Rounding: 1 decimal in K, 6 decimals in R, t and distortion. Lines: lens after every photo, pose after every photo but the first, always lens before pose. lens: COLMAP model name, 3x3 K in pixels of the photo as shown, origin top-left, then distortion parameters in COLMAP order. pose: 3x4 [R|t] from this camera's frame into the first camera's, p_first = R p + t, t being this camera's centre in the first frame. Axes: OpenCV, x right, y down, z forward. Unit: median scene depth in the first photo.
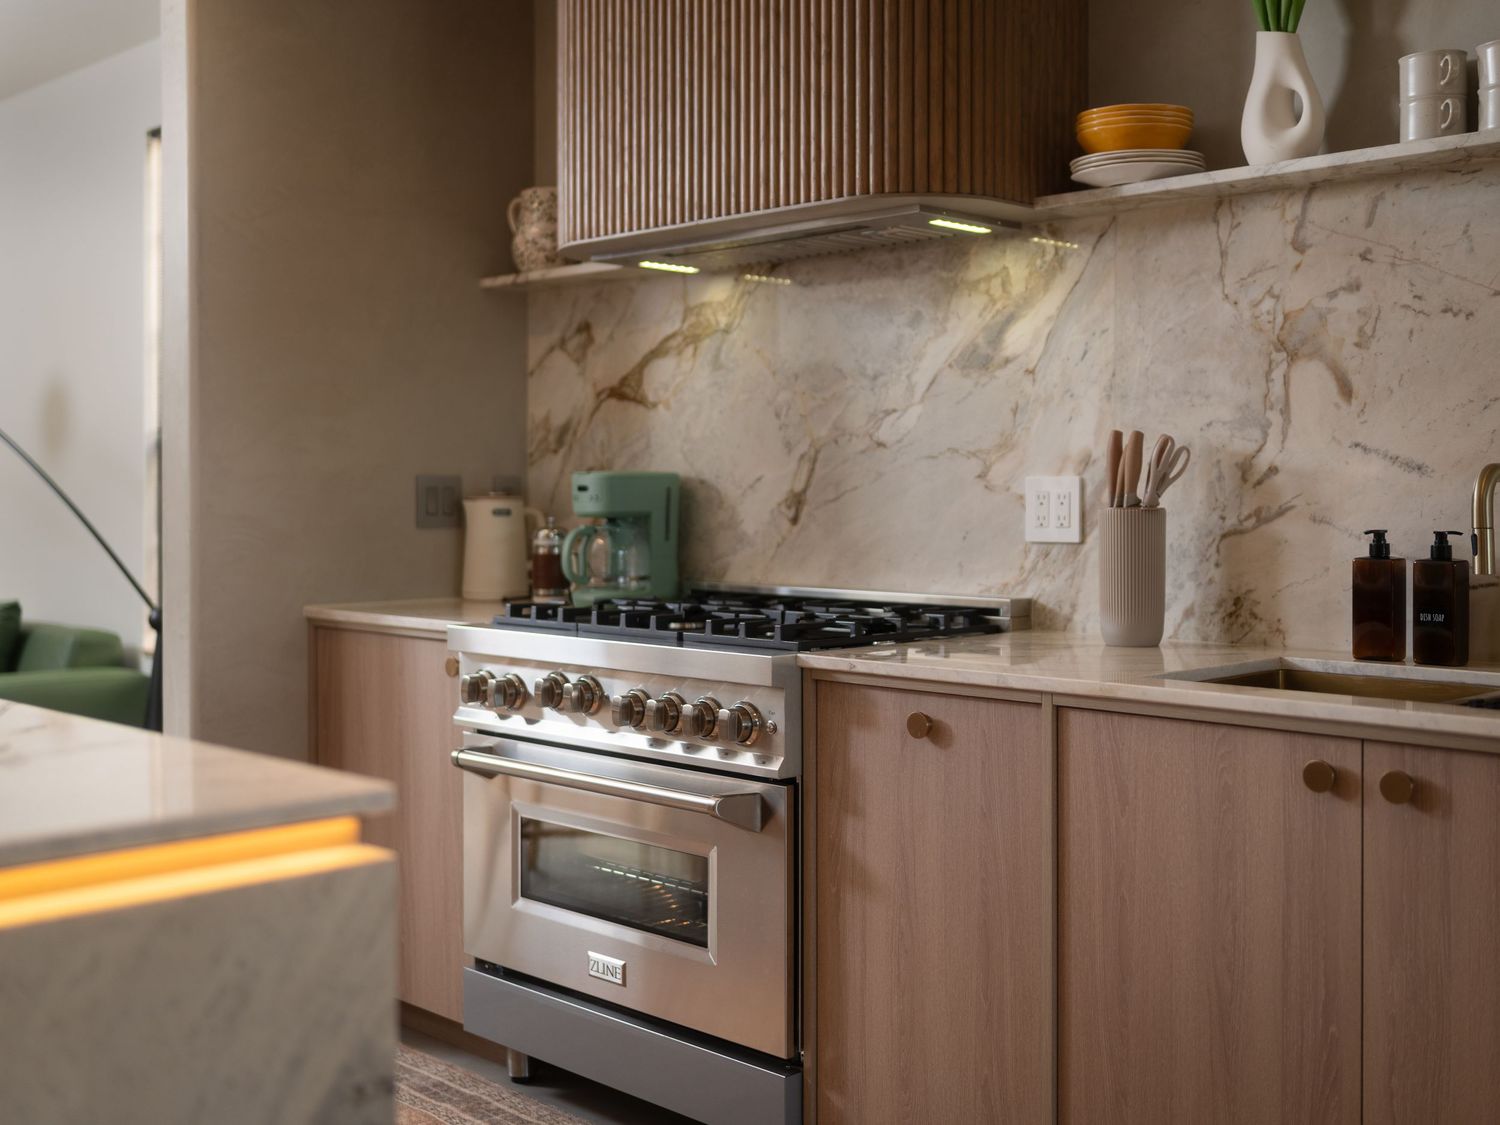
lens RADIAL K [[1730.8, 0, 750.3], [0, 1730.8, 555.3], [0, 0, 1]] dist [-0.009909, 0.000000]
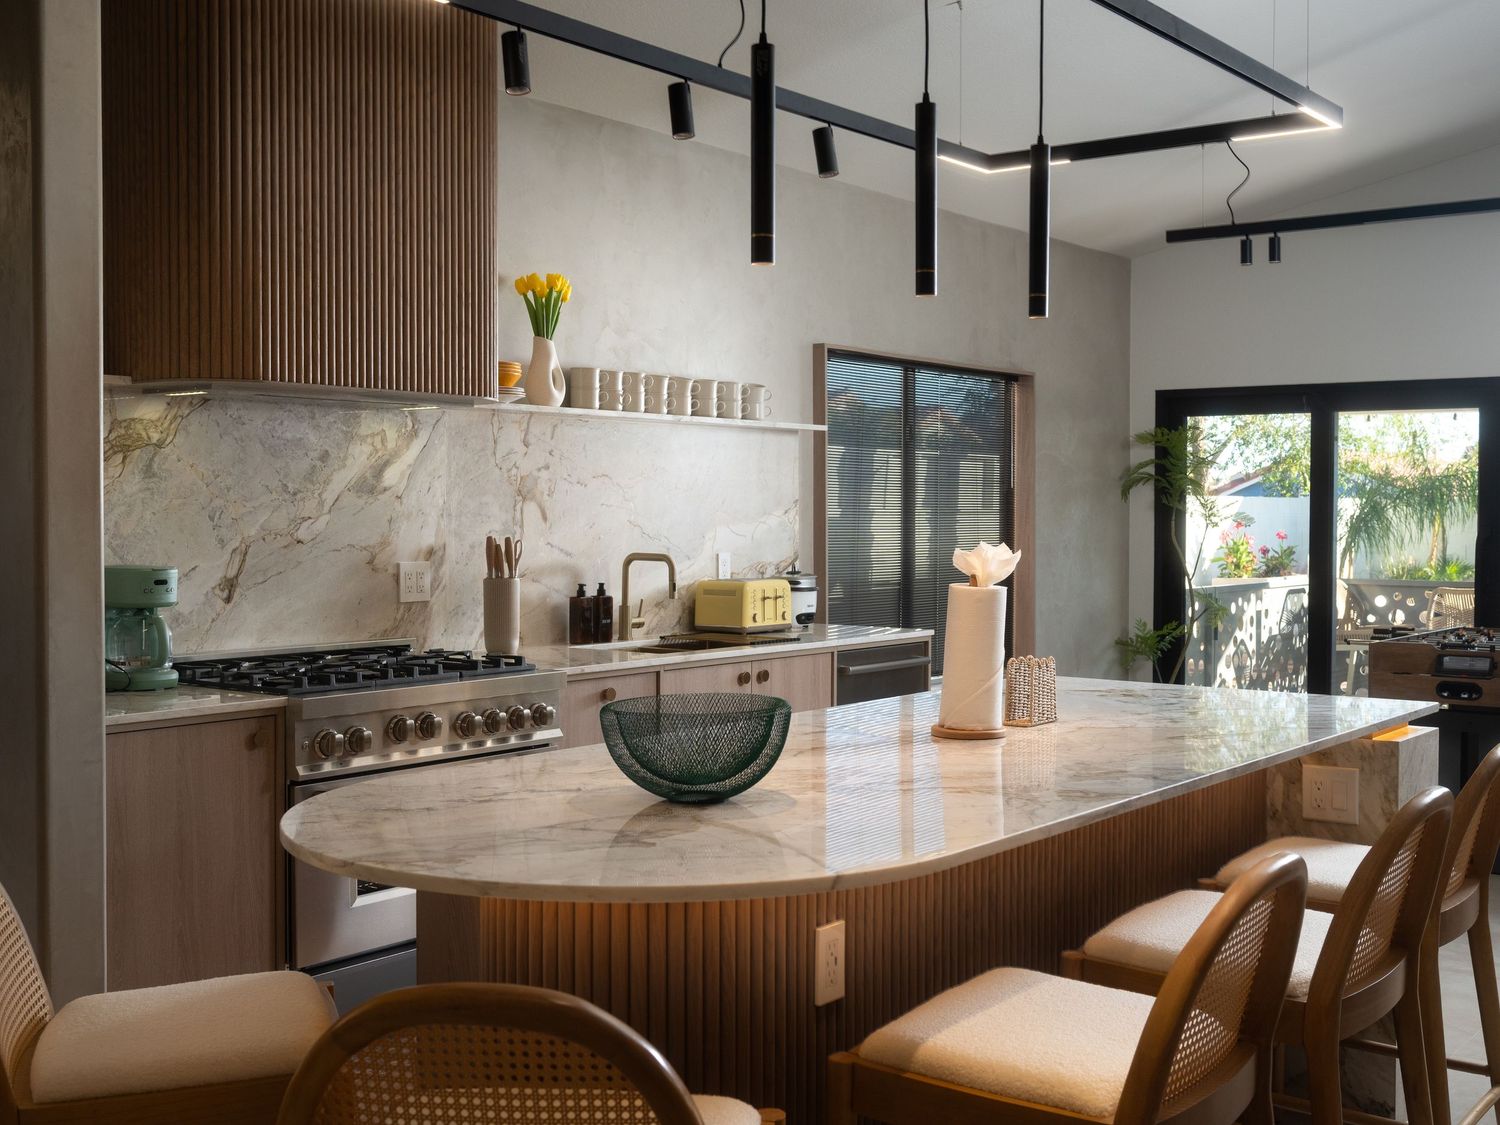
lens RADIAL K [[1730.8, 0, 750.1], [0, 1730.8, 564.7], [0, 0, 1]] dist [-0.009909, 0.000000]
pose [[-0.157367, -0.029302, 0.987105, -1.402439], [0.037360, 0.998668, 0.035601, -0.083484], [-0.986833, 0.042481, -0.156062, 0.878905]]
